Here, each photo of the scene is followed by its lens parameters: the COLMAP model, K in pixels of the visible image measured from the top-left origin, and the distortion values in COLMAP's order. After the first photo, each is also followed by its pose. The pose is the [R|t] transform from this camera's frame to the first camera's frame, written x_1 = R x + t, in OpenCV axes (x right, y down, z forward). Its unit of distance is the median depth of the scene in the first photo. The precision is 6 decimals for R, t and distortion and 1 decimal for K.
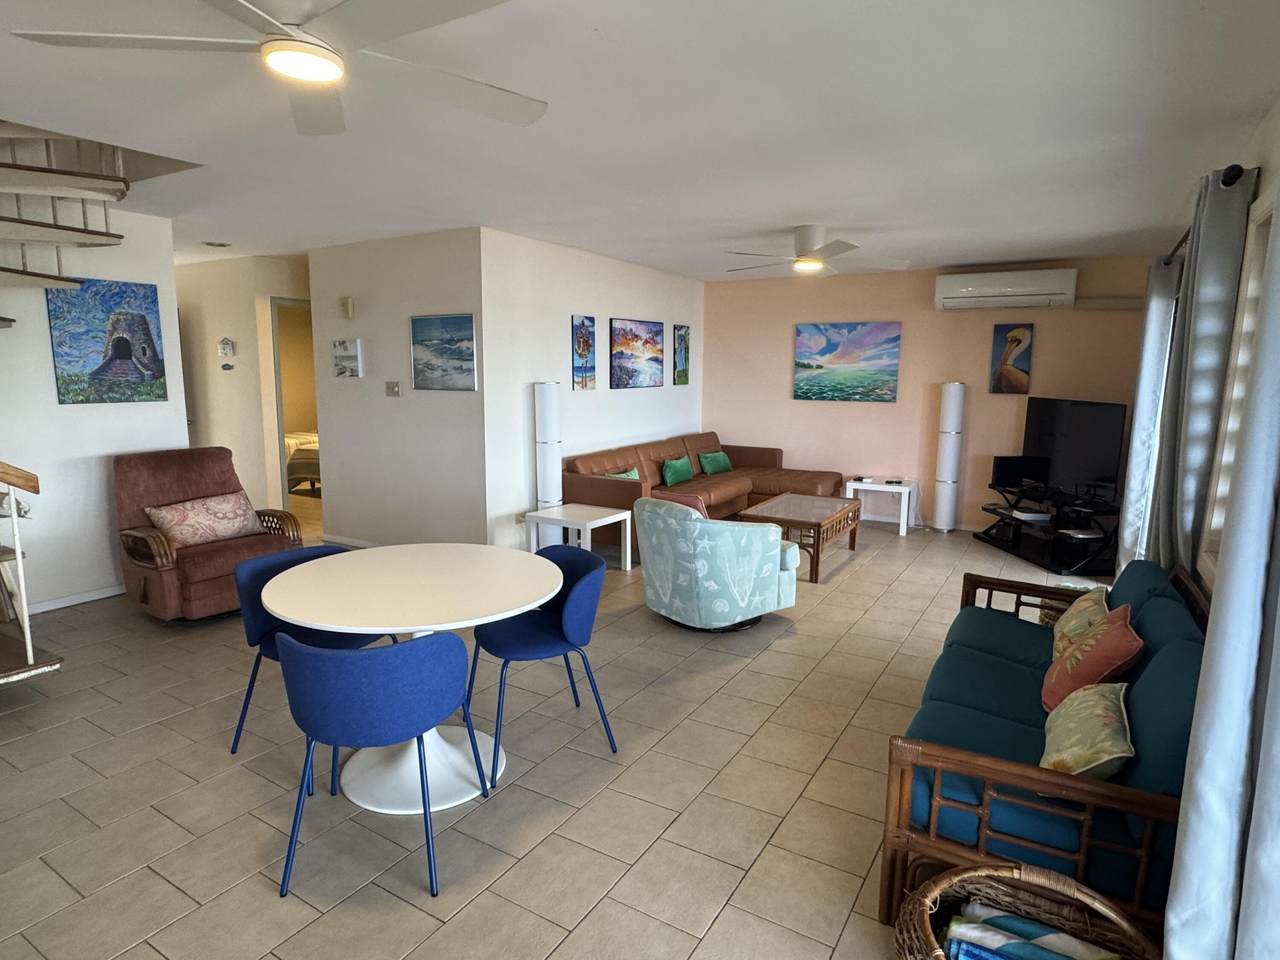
lens RADIAL K [[716.0, 0, 640.0], [0, 716.0, 480.0], [0, 0, 1]] dist [0.000915, -0.000082]
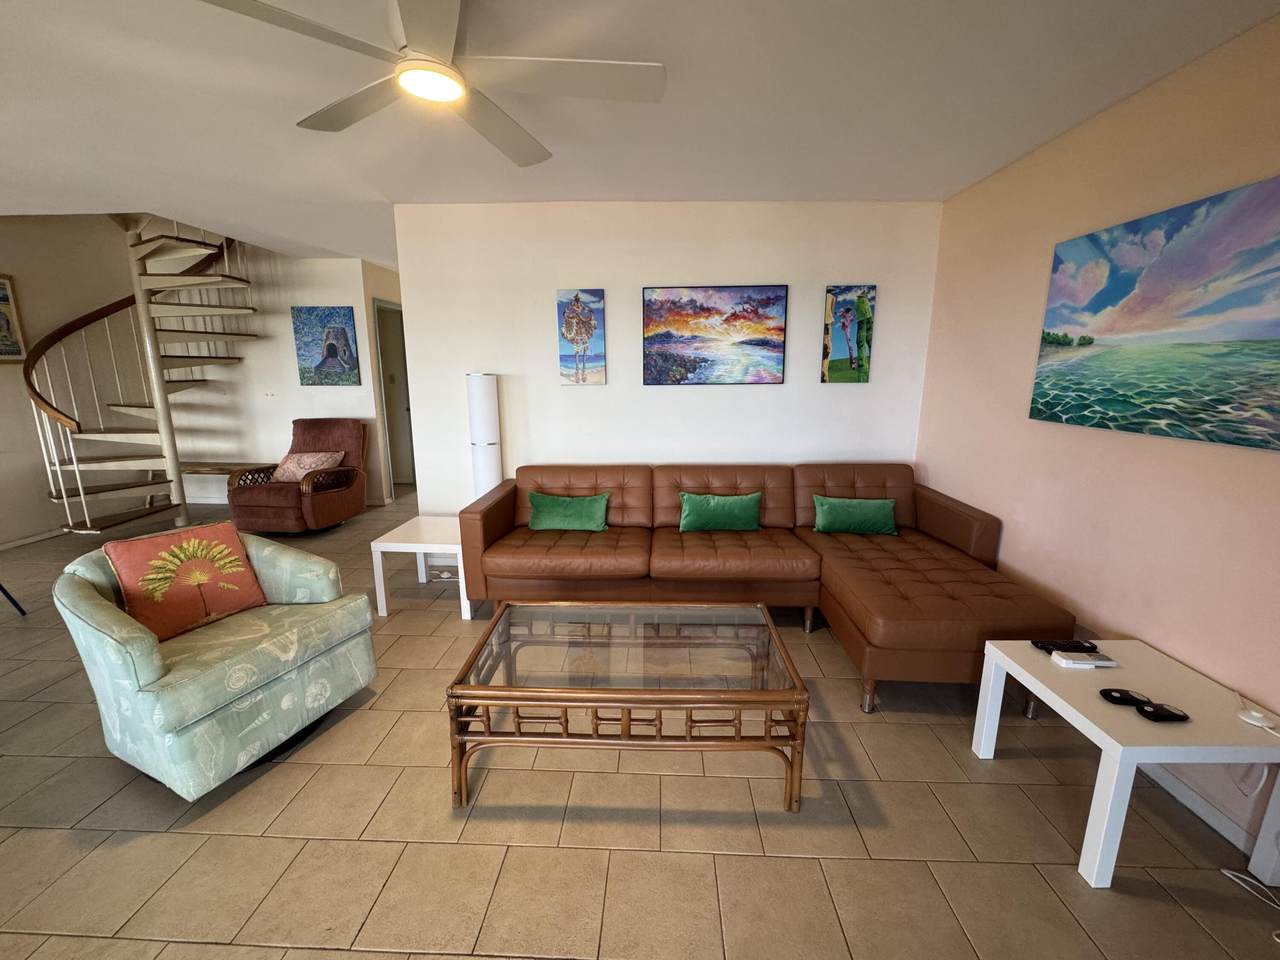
lens RADIAL K [[525.5, 0, 640.0], [0, 525.5, 480.0], [0, 0, 1]] dist [-0.003388, -0.000469]
pose [[0.491934, 0.171574, -0.853559, 0.421731], [-0.131089, 0.983810, 0.122205, -0.091053], [0.860707, 0.051775, 0.506461, 0.686962]]
